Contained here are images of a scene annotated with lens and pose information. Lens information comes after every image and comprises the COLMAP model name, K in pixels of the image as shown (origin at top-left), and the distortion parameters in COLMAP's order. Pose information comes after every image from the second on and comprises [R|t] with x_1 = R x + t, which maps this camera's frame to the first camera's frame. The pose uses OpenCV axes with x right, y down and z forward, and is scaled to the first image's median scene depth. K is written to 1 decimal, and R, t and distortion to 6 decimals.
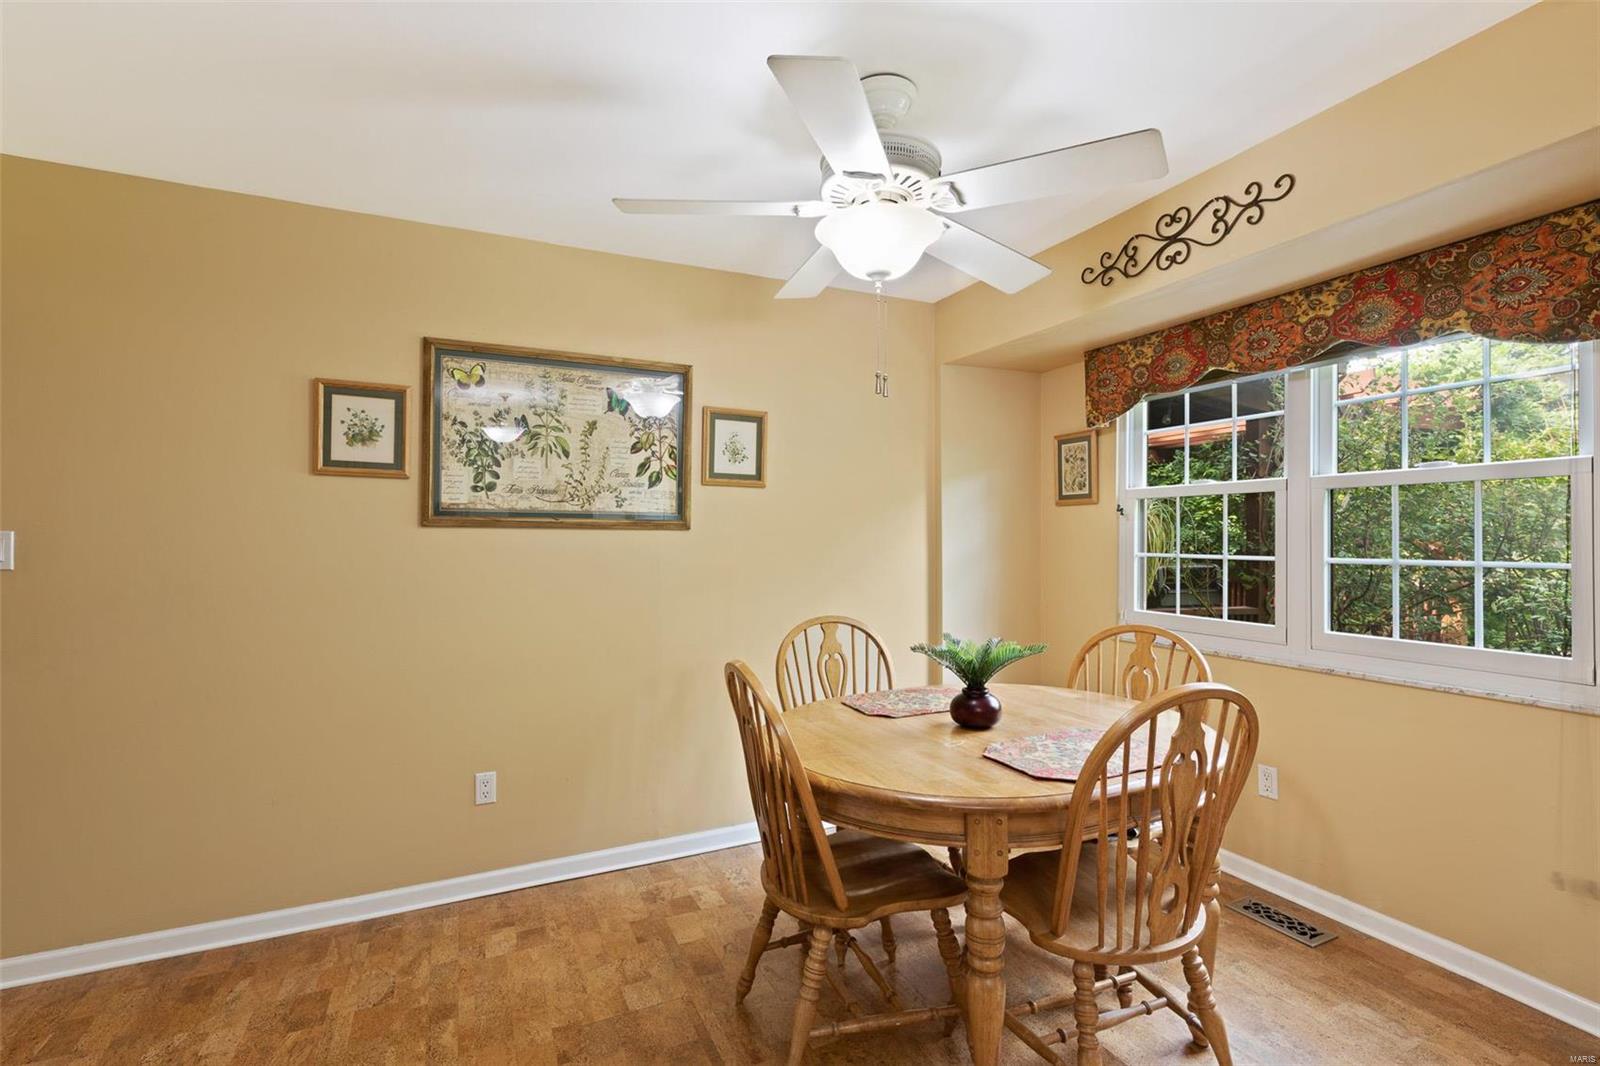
lens RADIAL K [[743.6, 0, 800.0], [0, 743.6, 533.0], [0, 0, 1]] dist [0.001181, 0.000094]
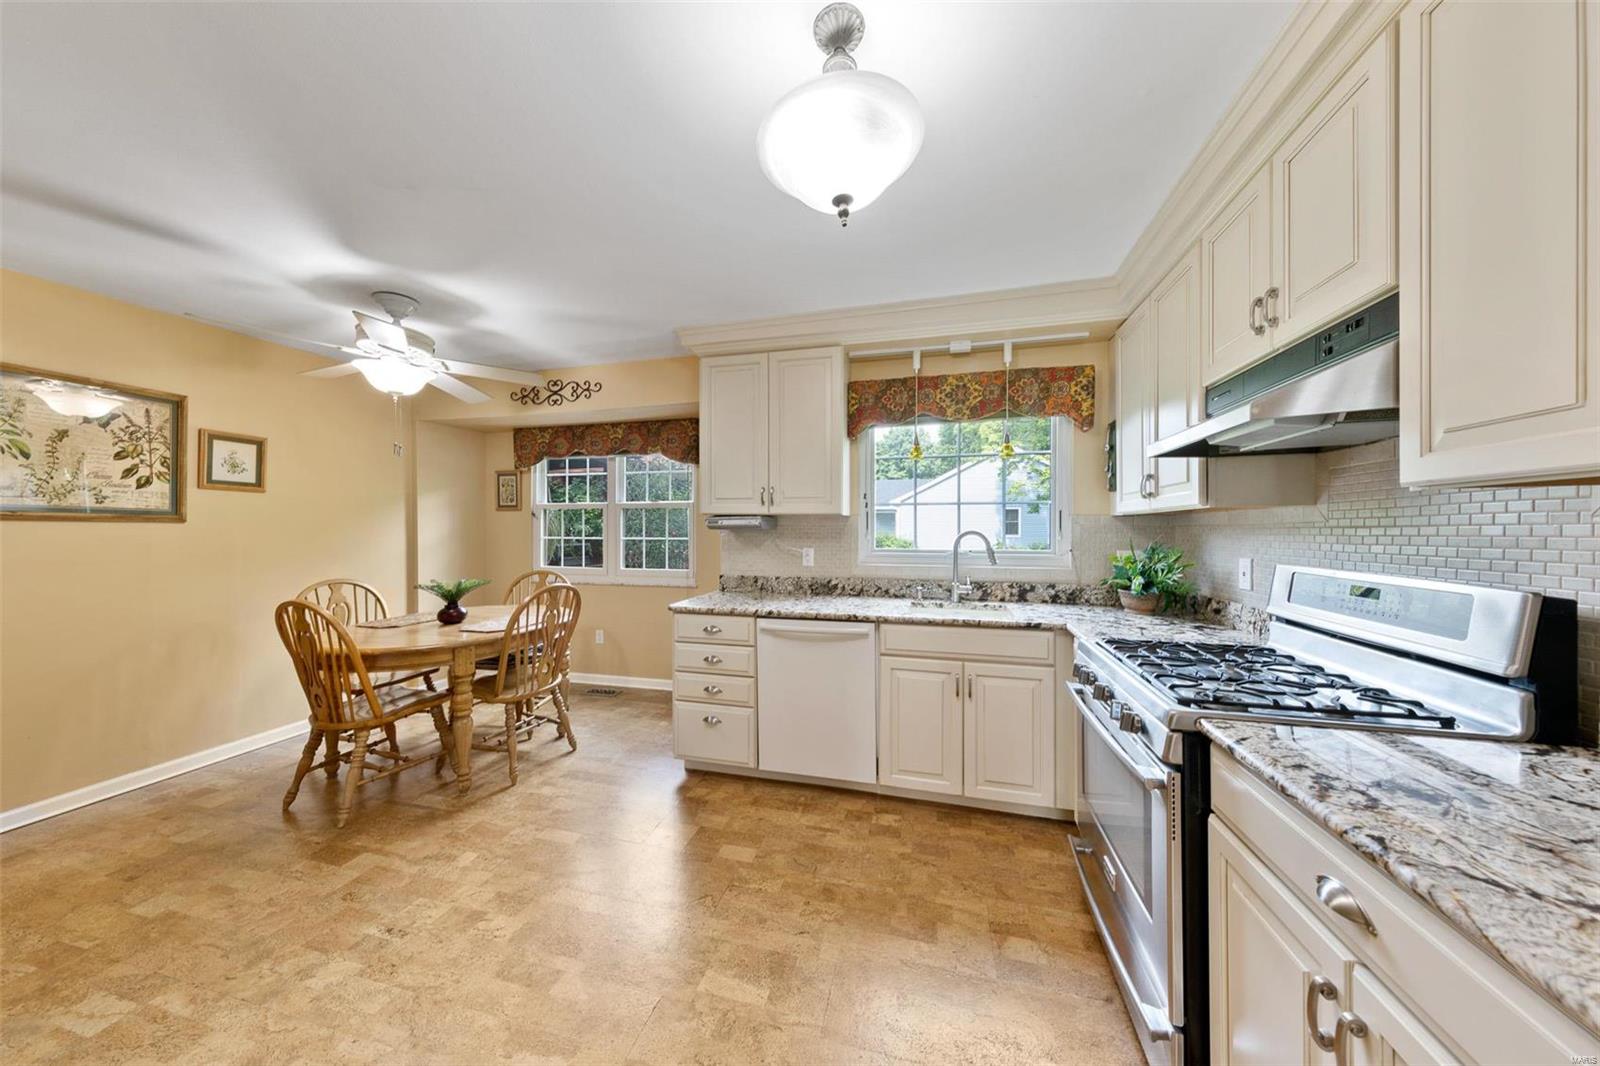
lens RADIAL K [[504.8, 0, 800.0], [0, 504.8, 533.0], [0, 0, 1]] dist [0.000591, 0.000033]
pose [[0.641372, -0.004842, 0.767215, -0.154918], [-0.004073, 0.999945, 0.009716, 0.001155], [-0.767220, -0.009356, 0.641316, -0.441509]]
